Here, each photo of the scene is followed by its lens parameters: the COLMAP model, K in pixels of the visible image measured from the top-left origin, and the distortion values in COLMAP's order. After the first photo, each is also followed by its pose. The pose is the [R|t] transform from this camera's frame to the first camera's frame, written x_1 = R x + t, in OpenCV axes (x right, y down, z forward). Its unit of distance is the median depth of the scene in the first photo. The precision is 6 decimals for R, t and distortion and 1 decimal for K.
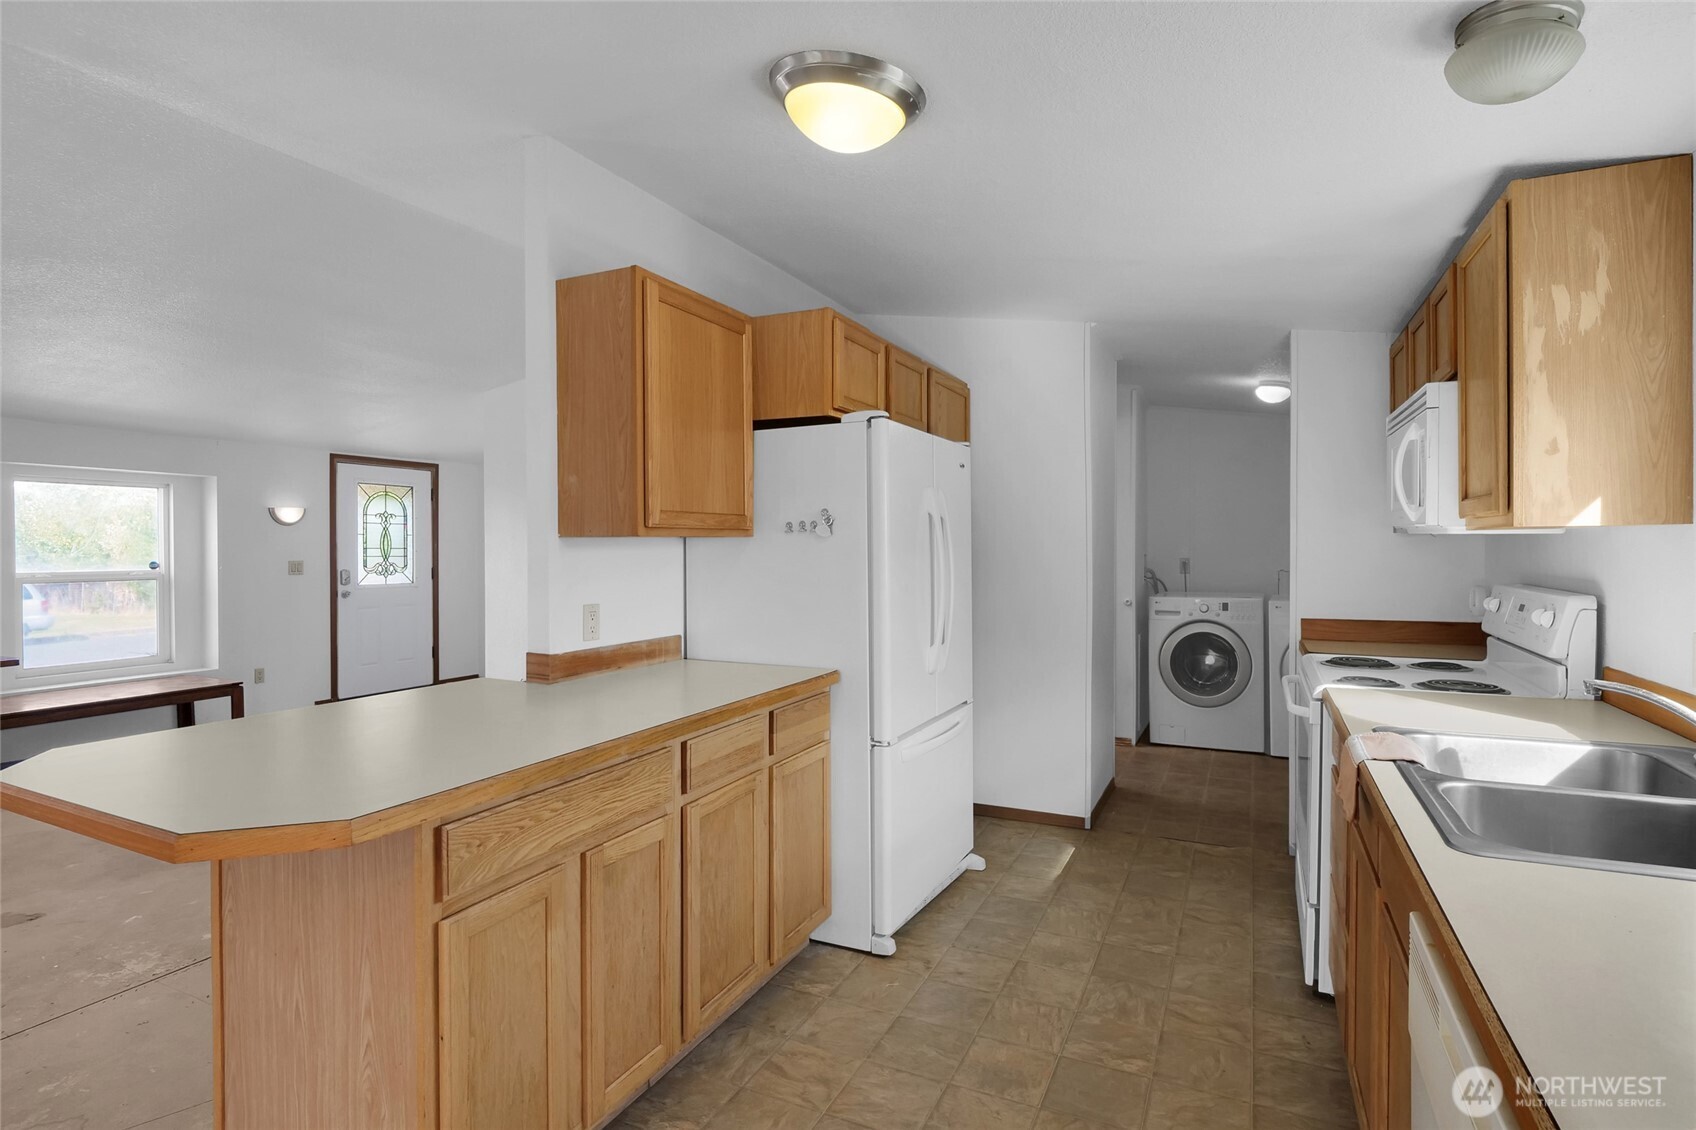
lens RADIAL K [[838.9, 0, 851.2], [0, 838.9, 550.9], [0, 0, 1]] dist [-0.012336, -0.000652]
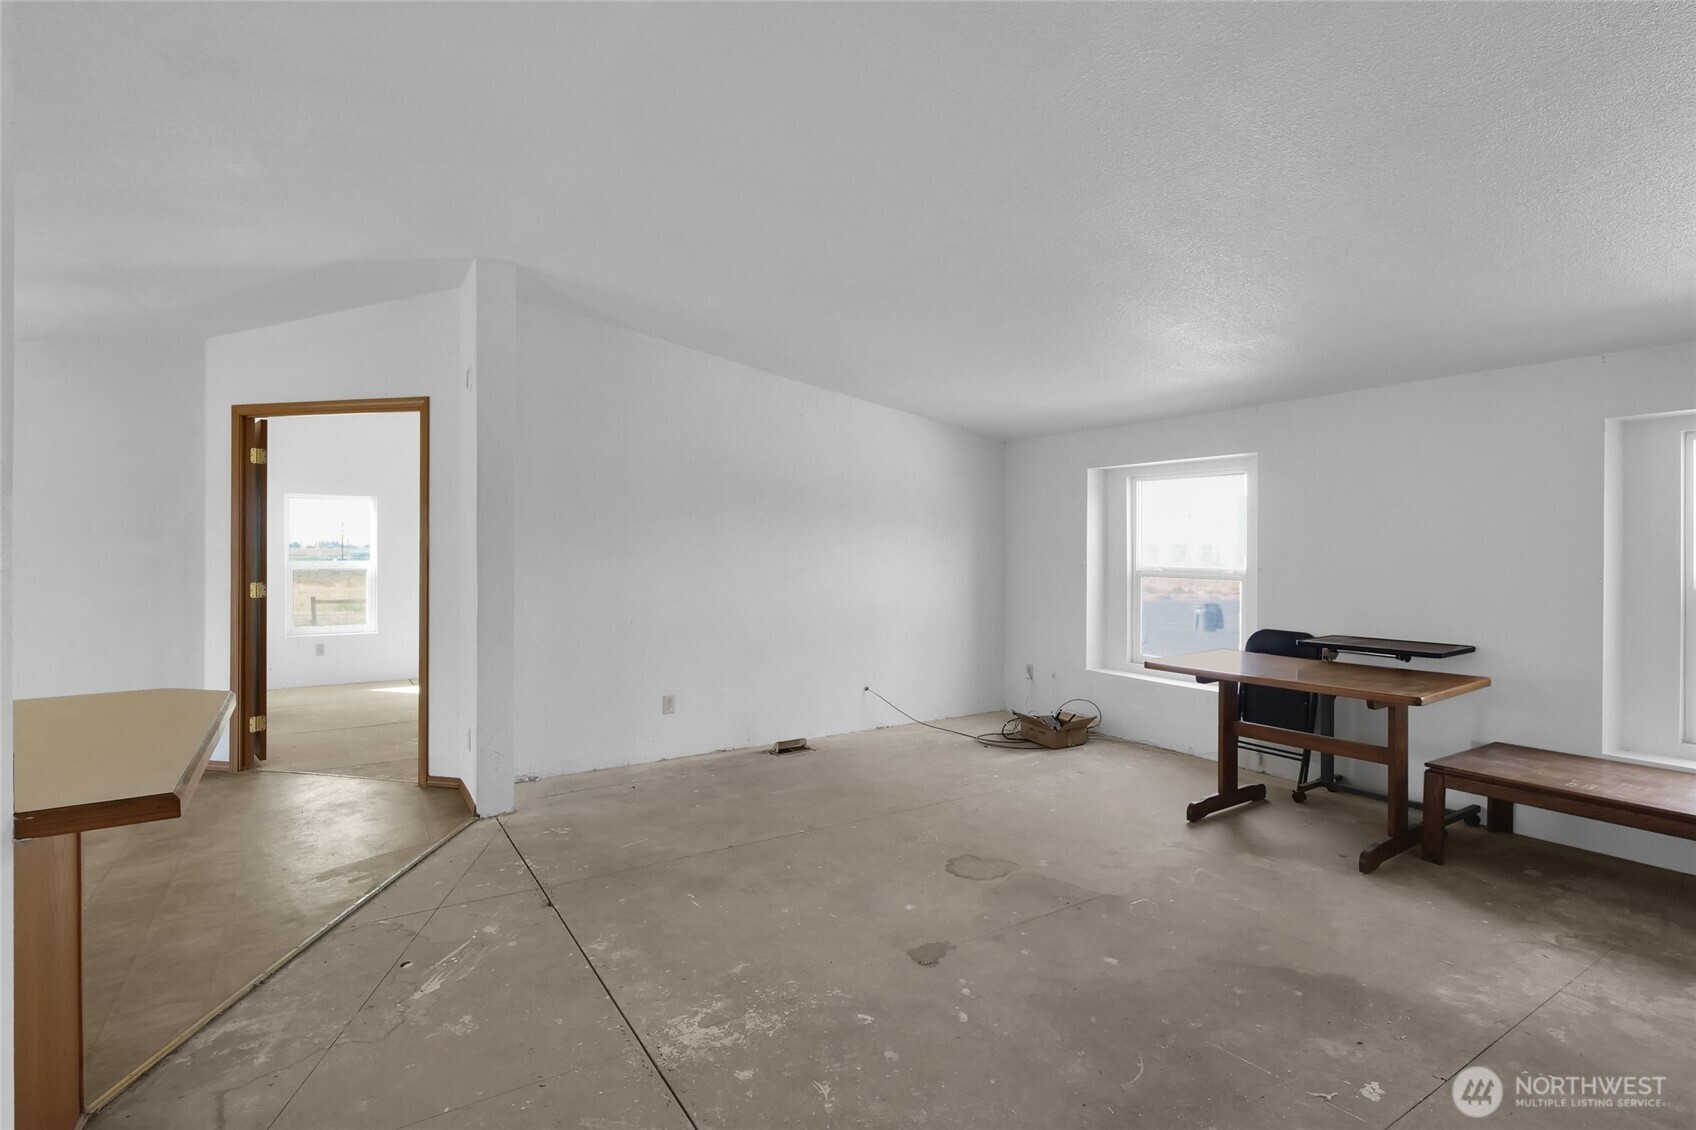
lens RADIAL K [[827.9, 0, 850.9], [0, 827.9, 548.7], [0, 0, 1]] dist [-0.016009, -0.000195]
pose [[-0.527894, 0.004621, -0.849298, -0.107680], [-0.005121, 0.999950, 0.008624, -0.001471], [0.849295, 0.008902, -0.527844, 0.726120]]
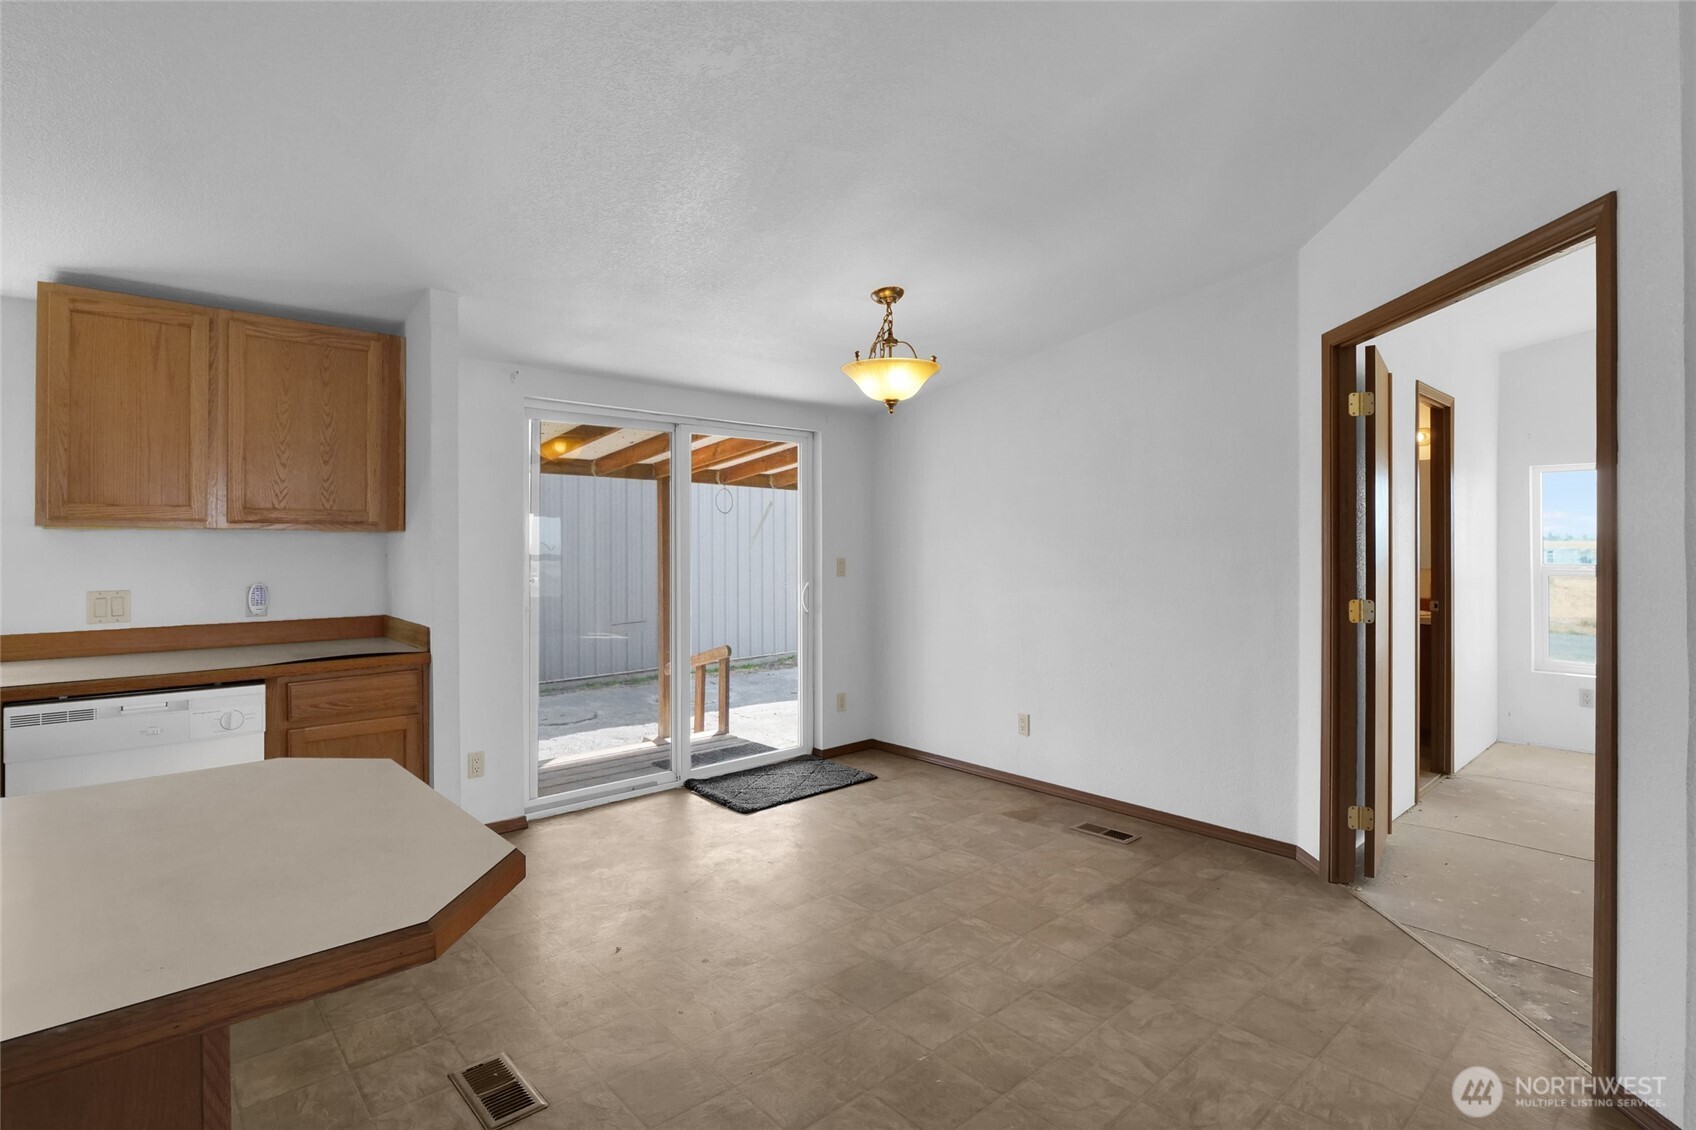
lens RADIAL K [[830.2, 0, 853.4], [0, 830.2, 539.7], [0, 0, 1]] dist [-0.010732, -0.000678]
pose [[-0.925137, 0.006608, 0.379577, -0.403243], [0.007447, 0.999972, 0.000740, 0.001237], [-0.379561, 0.003512, -0.925160, 0.393797]]
